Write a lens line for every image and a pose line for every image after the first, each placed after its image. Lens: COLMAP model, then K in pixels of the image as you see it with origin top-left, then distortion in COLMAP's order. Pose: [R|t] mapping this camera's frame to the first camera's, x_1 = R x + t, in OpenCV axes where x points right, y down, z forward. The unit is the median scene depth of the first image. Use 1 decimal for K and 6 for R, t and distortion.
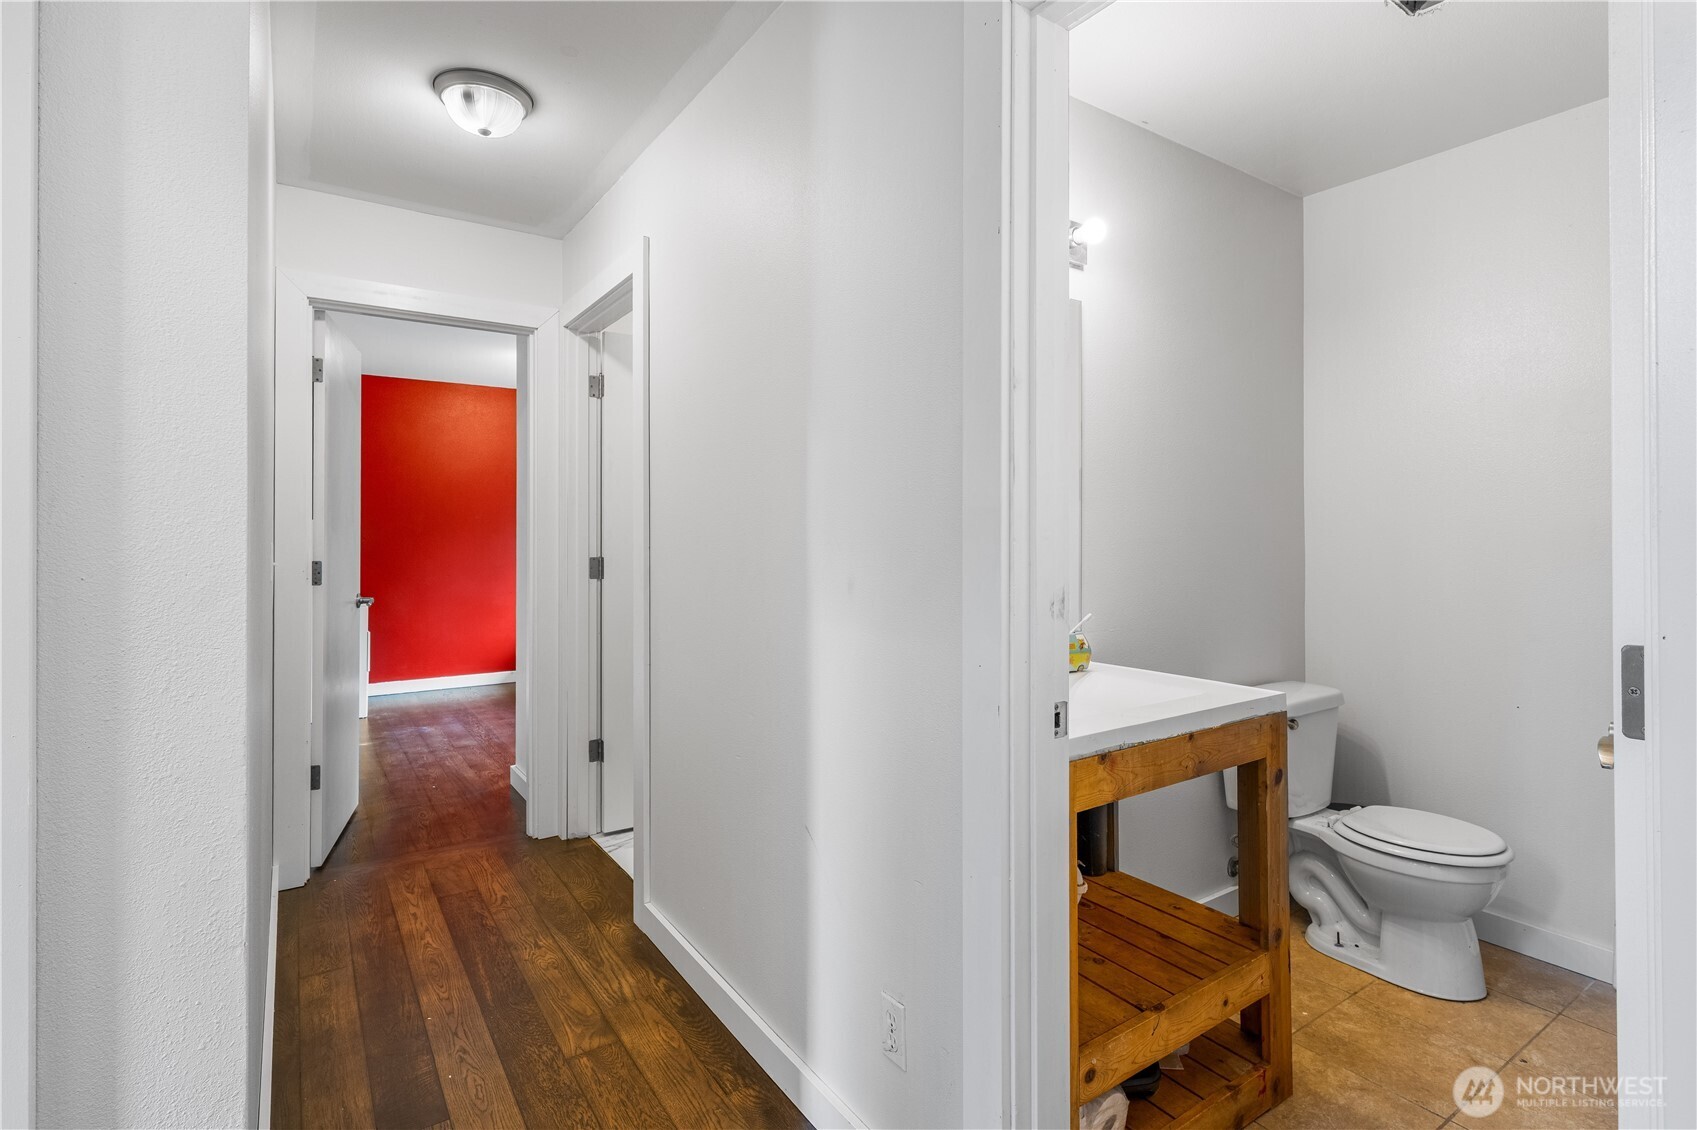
lens RADIAL K [[822.3, 0, 848.6], [0, 822.3, 532.5], [0, 0, 1]] dist [0.001552, 0.001580]
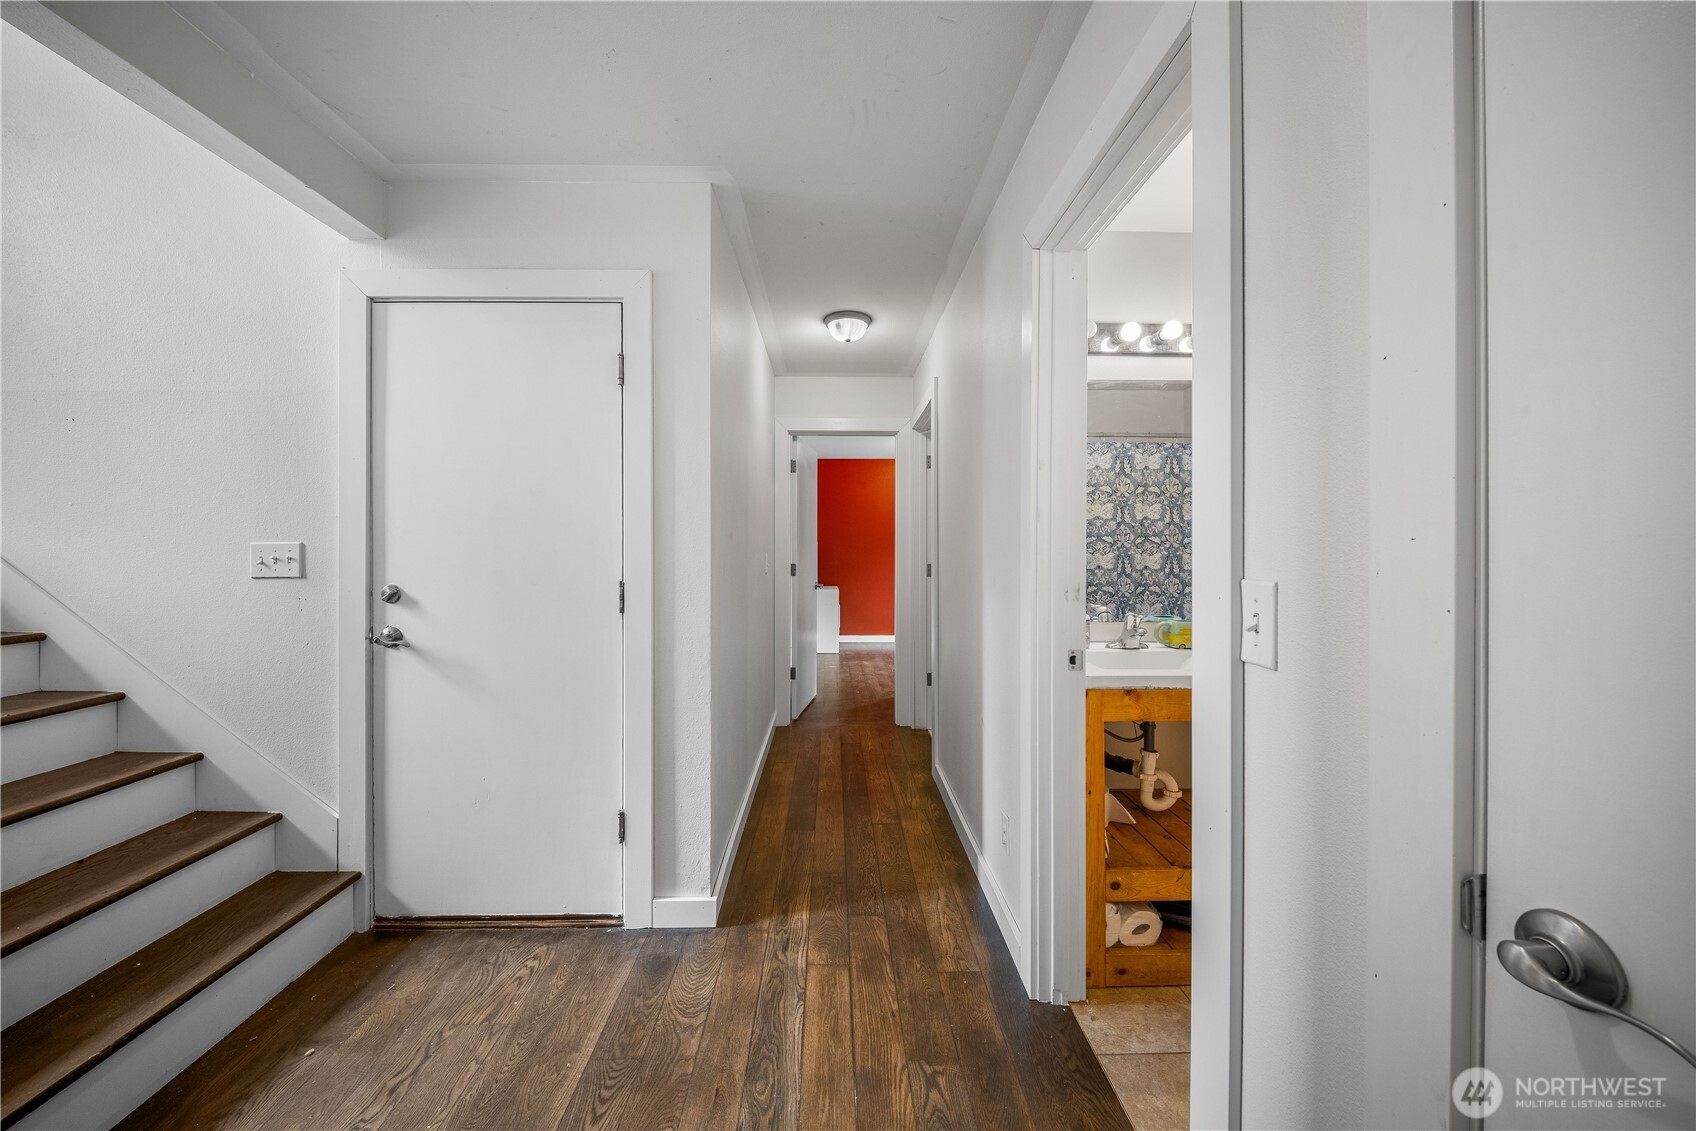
lens RADIAL K [[606.1, 0, 848.2], [0, 606.1, 554.1], [0, 0, 1]] dist [-0.001375, -0.000038]
pose [[0.837974, 0.004967, -0.545687, 0.312335], [0.000030, 0.999958, 0.009149, -0.001929], [0.545710, -0.007683, 0.837939, -0.174577]]
